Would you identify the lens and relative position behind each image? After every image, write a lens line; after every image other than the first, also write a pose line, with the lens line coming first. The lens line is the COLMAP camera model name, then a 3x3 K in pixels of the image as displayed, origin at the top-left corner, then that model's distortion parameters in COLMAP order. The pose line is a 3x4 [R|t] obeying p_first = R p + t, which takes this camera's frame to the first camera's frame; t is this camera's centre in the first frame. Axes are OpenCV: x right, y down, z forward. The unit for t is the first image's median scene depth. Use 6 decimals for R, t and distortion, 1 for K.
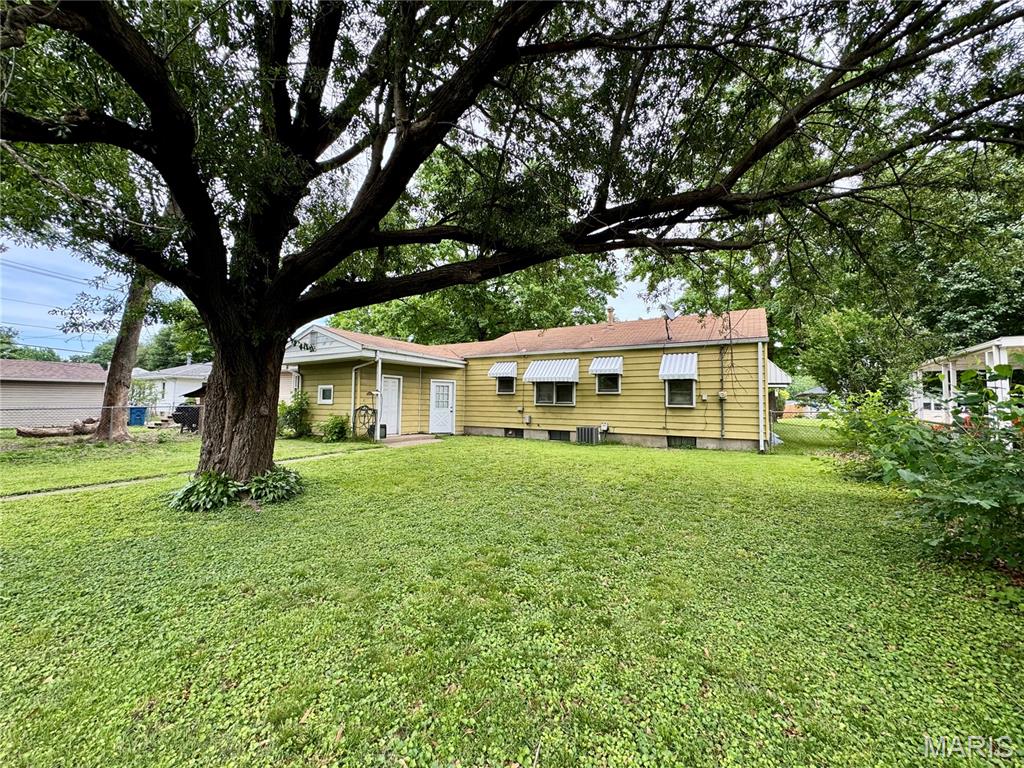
lens RADIAL K [[405.9, 0, 512.0], [0, 405.9, 384.0], [0, 0, 1]] dist [0.000043, -0.000111]
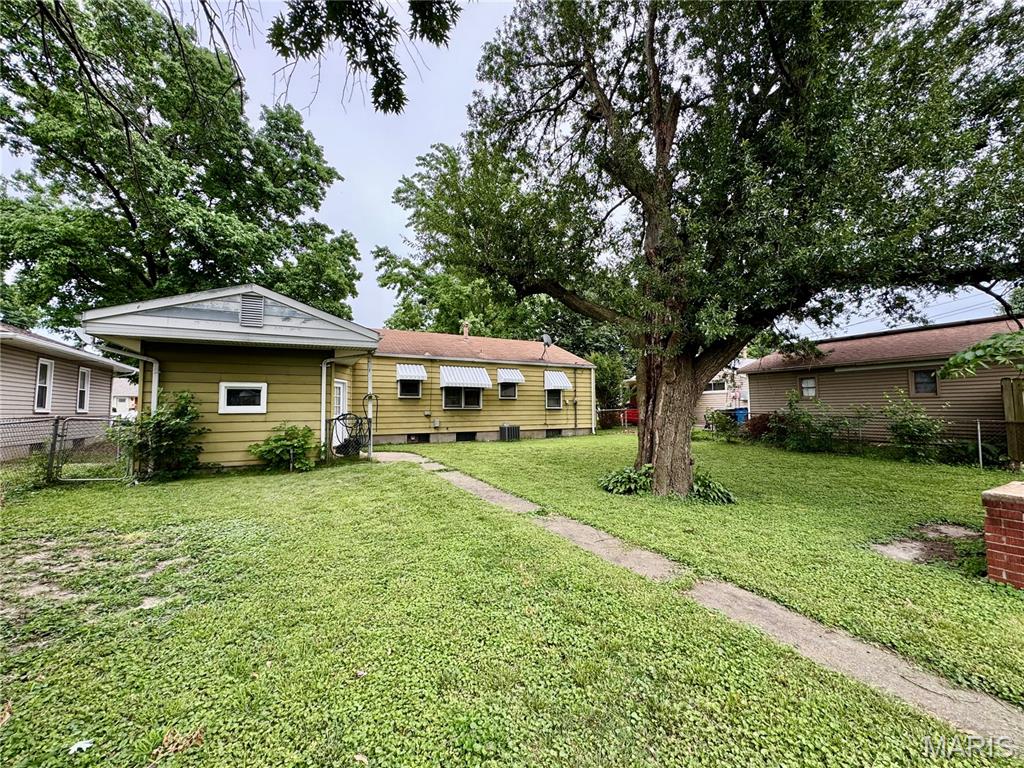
lens RADIAL K [[408.1, 0, 508.8], [0, 408.1, 383.7], [0, 0, 1]] dist [-0.001414, -0.000174]
pose [[0.518488, 0.035493, 0.854348, -0.768785], [-0.033086, 0.999223, -0.021432, 0.004586], [-0.854445, -0.017155, 0.519259, 0.336815]]
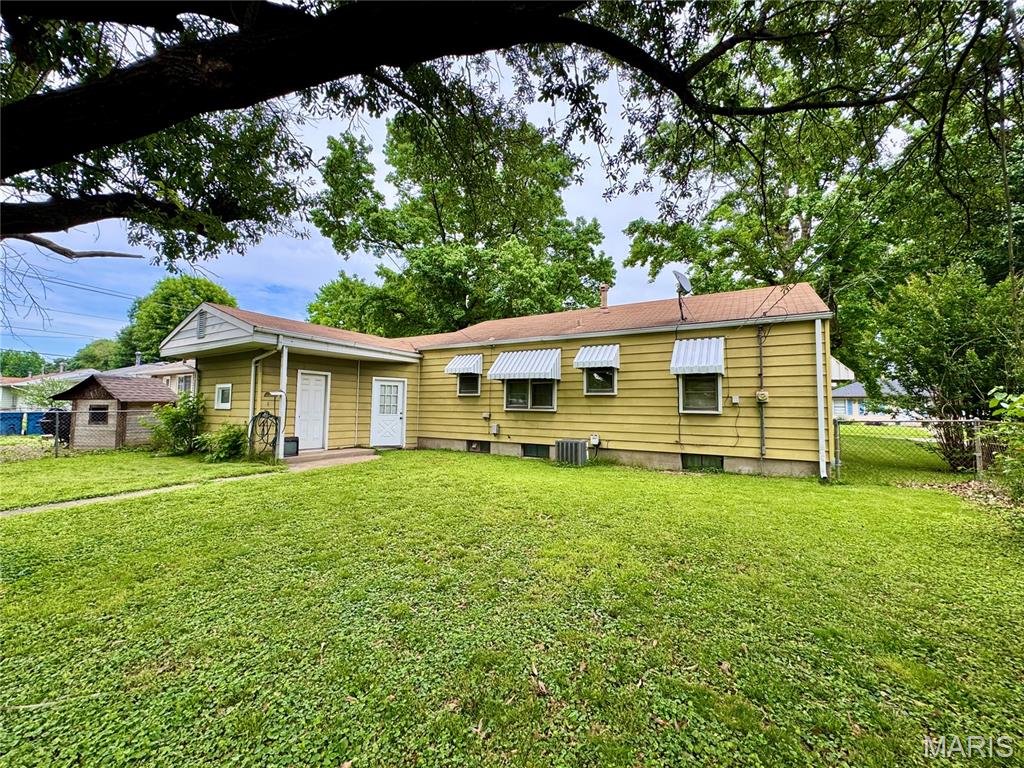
lens RADIAL K [[405.9, 0, 512.0], [0, 405.9, 384.0], [0, 0, 1]] dist [0.000043, -0.000111]
pose [[0.999998, -0.000225, 0.002132, 0.071022], [0.000245, 0.999955, -0.009505, 0.010230], [-0.002130, 0.009506, 0.999953, 0.247006]]
